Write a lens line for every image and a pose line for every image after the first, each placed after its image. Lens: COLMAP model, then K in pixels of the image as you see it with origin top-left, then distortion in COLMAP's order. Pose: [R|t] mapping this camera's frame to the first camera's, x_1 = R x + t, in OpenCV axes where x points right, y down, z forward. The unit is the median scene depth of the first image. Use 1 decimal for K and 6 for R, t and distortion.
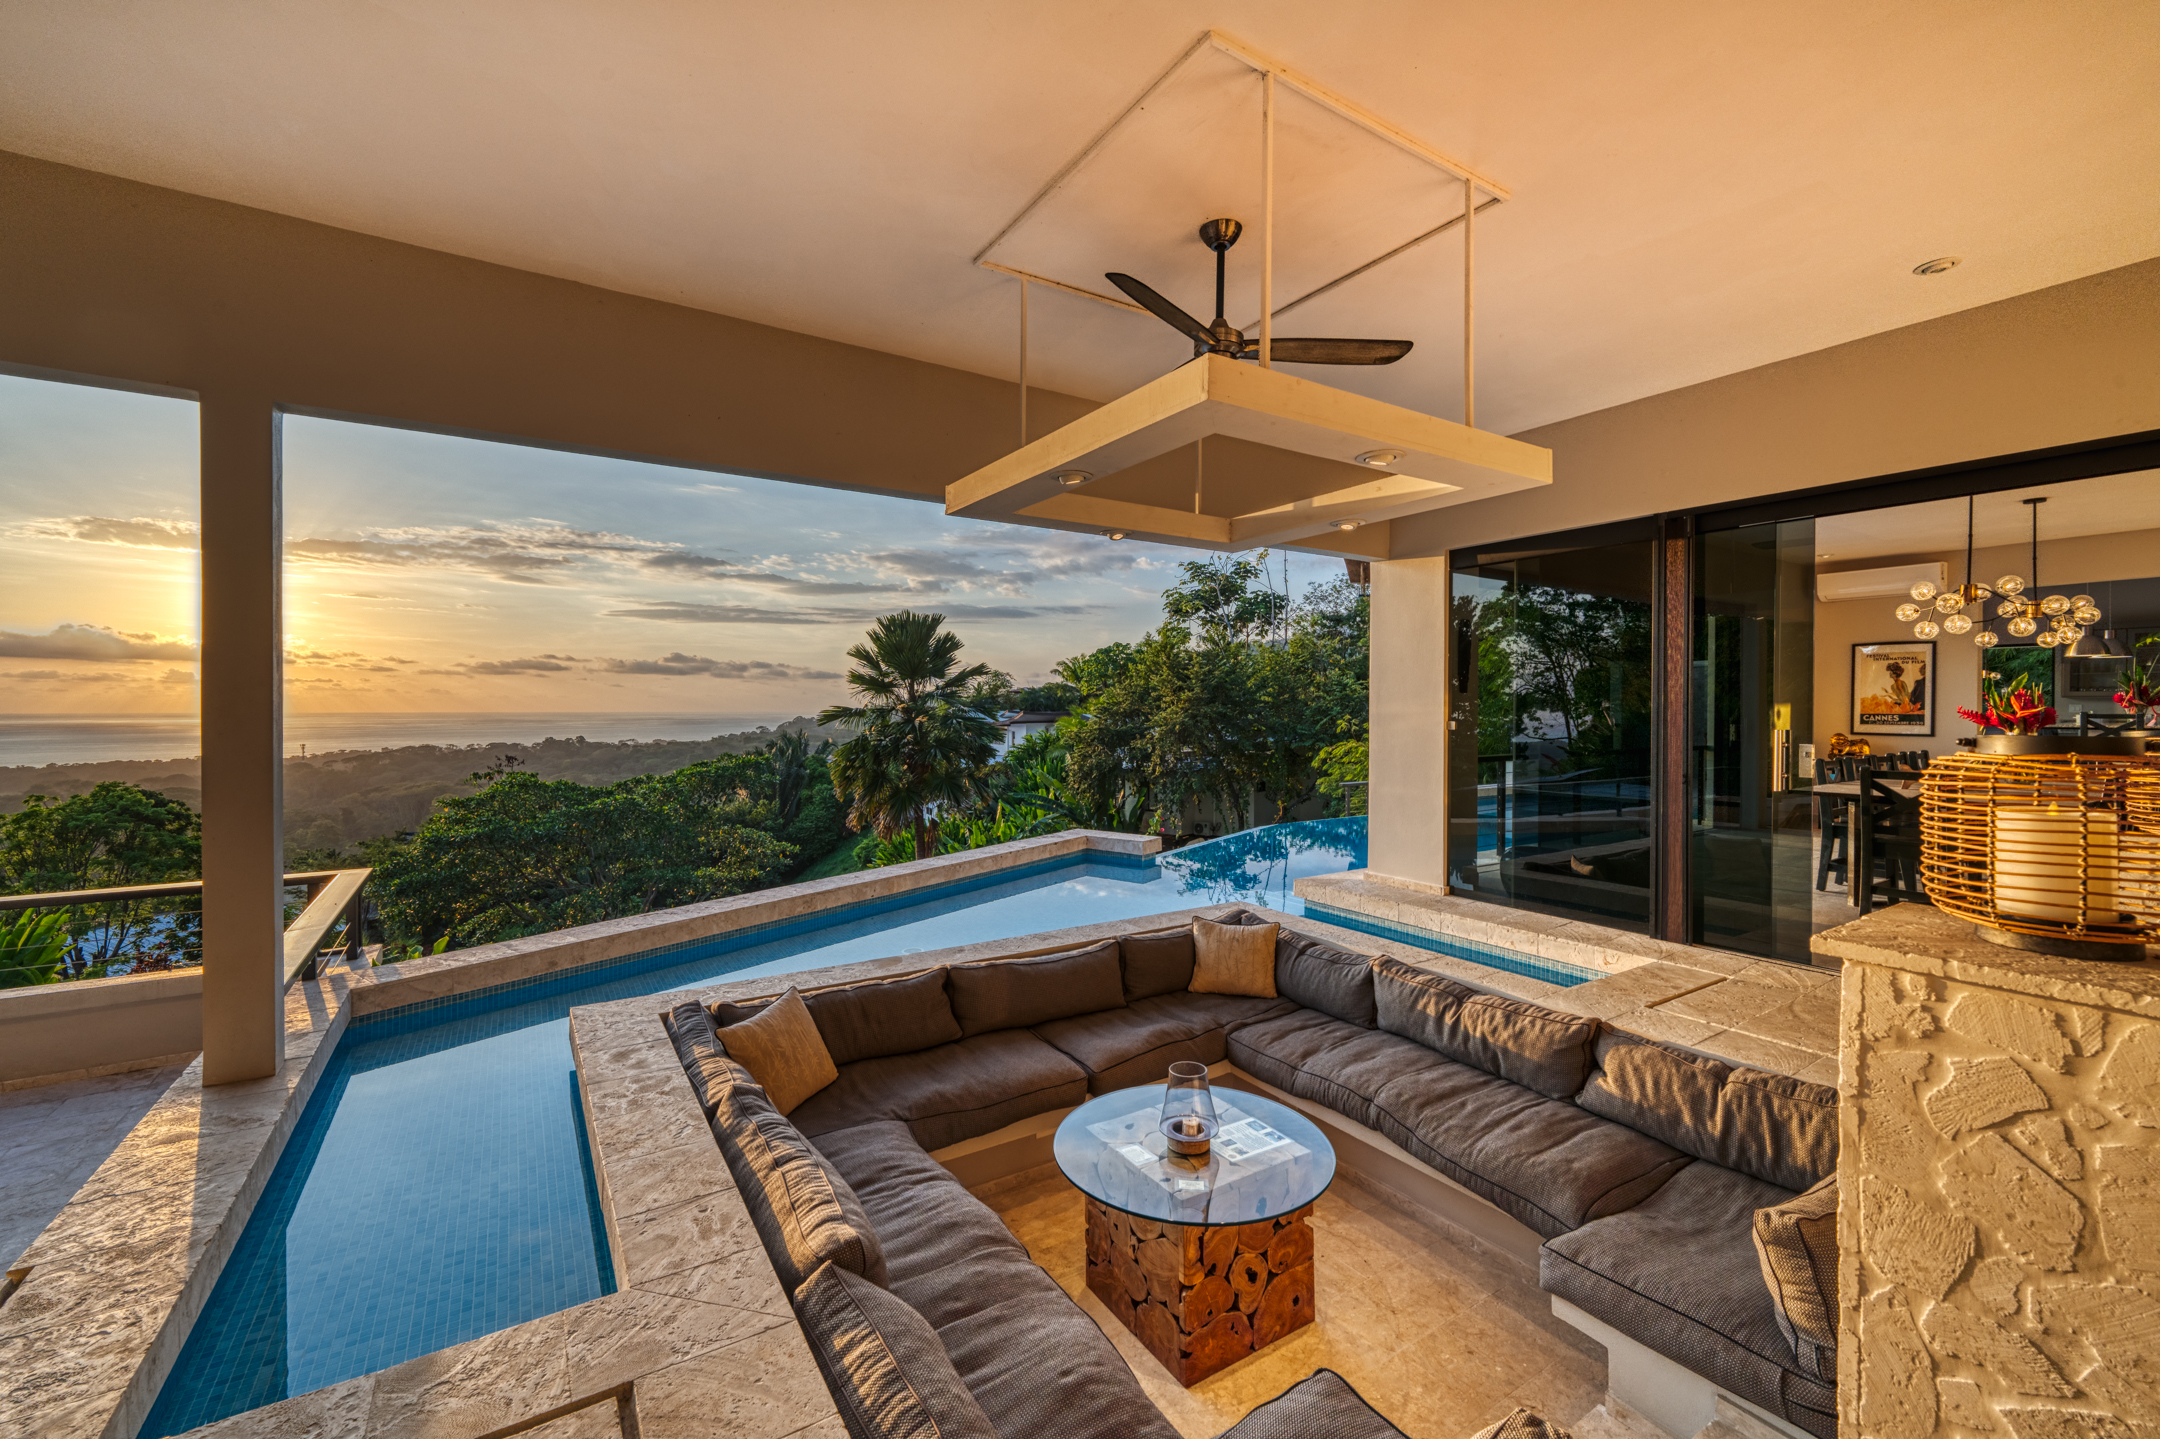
lens RADIAL K [[879.5, 0, 1068.6], [0, 879.5, 710.1], [0, 0, 1]] dist [0.002063, -0.000546]
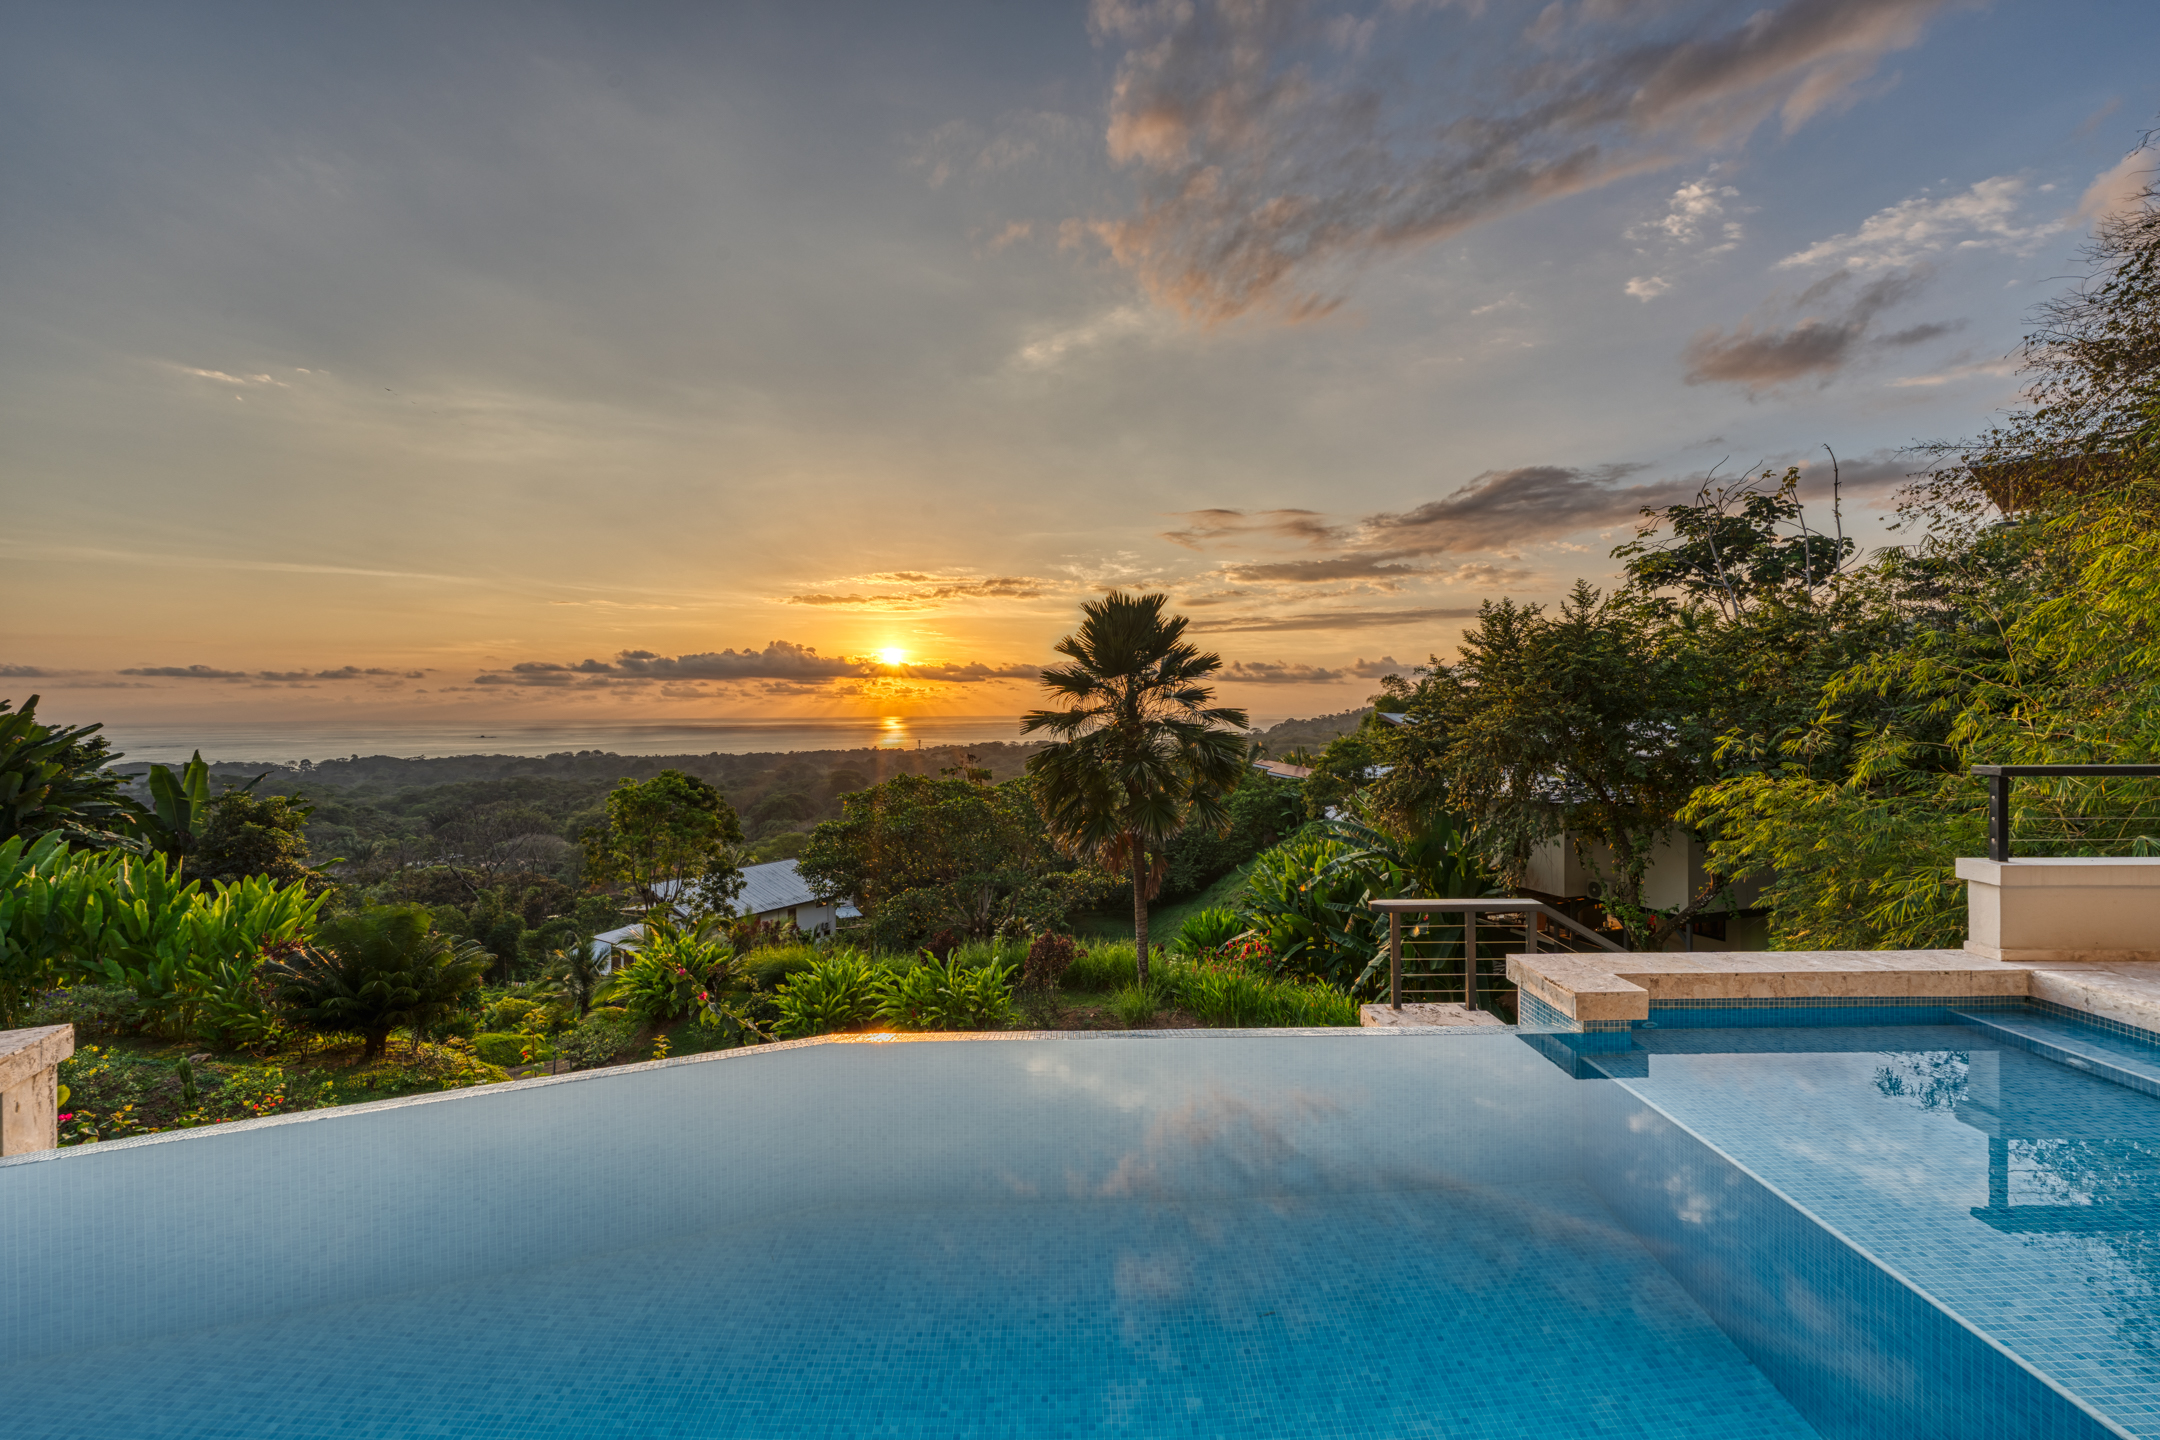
lens RADIAL K [[879.5, 0, 1094.5], [0, 879.5, 720.1], [0, 0, 1]] dist [0.002063, -0.000546]
pose [[0.857477, 0.000565, -0.514522, 0.224325], [0.004444, 0.999954, 0.008505, -0.001902], [0.514503, -0.009580, 0.857435, 0.303586]]
